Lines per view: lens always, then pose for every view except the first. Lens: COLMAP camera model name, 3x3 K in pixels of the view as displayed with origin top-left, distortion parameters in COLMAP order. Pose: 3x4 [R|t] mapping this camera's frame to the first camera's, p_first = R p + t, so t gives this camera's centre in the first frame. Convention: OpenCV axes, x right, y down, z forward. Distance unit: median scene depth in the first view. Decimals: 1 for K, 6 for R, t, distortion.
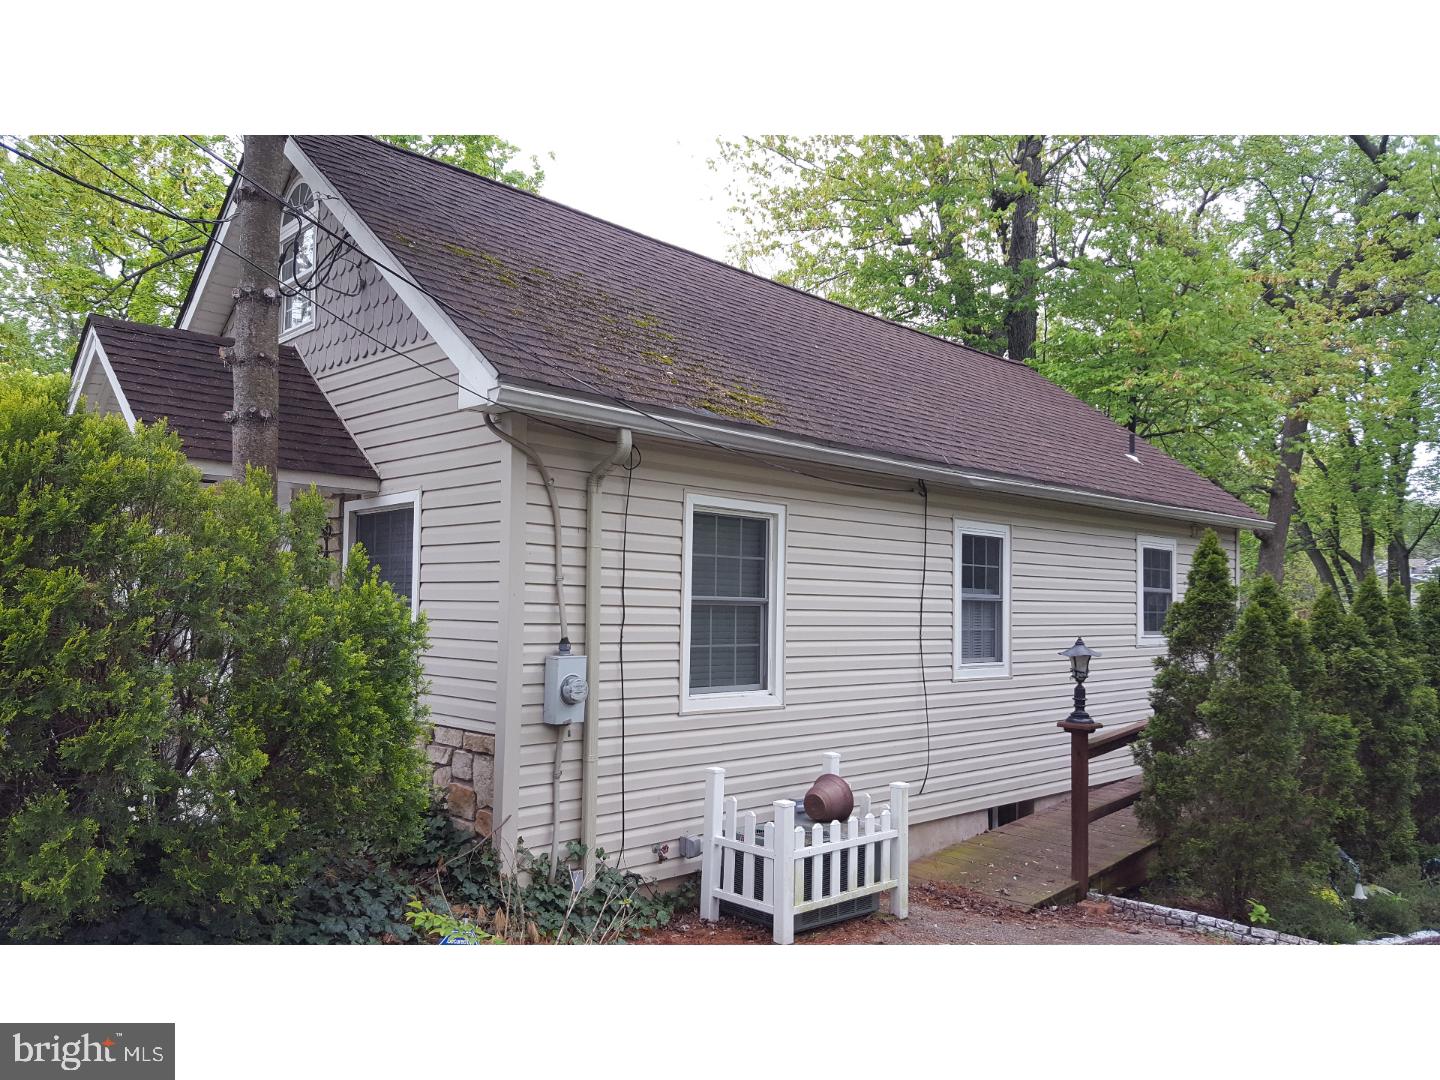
lens RADIAL K [[1107.5, 0, 716.8], [0, 1107.5, 594.9], [0, 0, 1]] dist [0.049080, -0.000677]
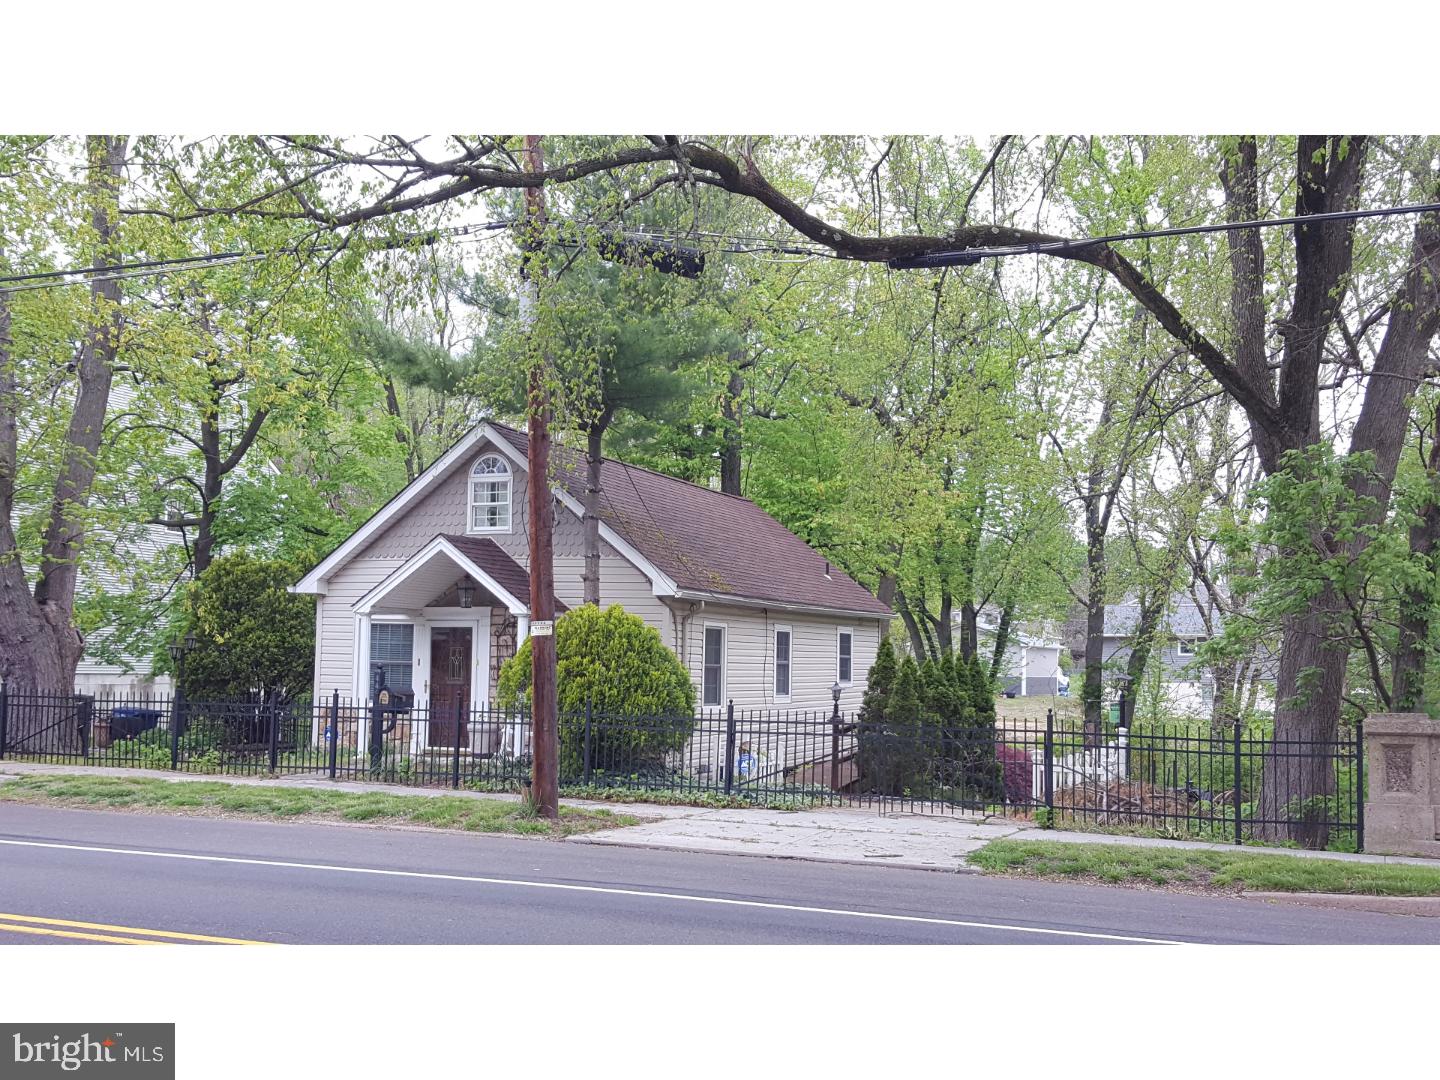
lens RADIAL K [[1593.6, 0, 720.0], [0, 1593.6, 540.0], [0, 0, 1]] dist [0.002914, 0.000184]
pose [[0.927194, 0.033865, 0.373048, -0.954089], [-0.011741, 0.998043, -0.061420, -0.040520], [-0.374398, 0.052568, 0.925777, -1.649237]]
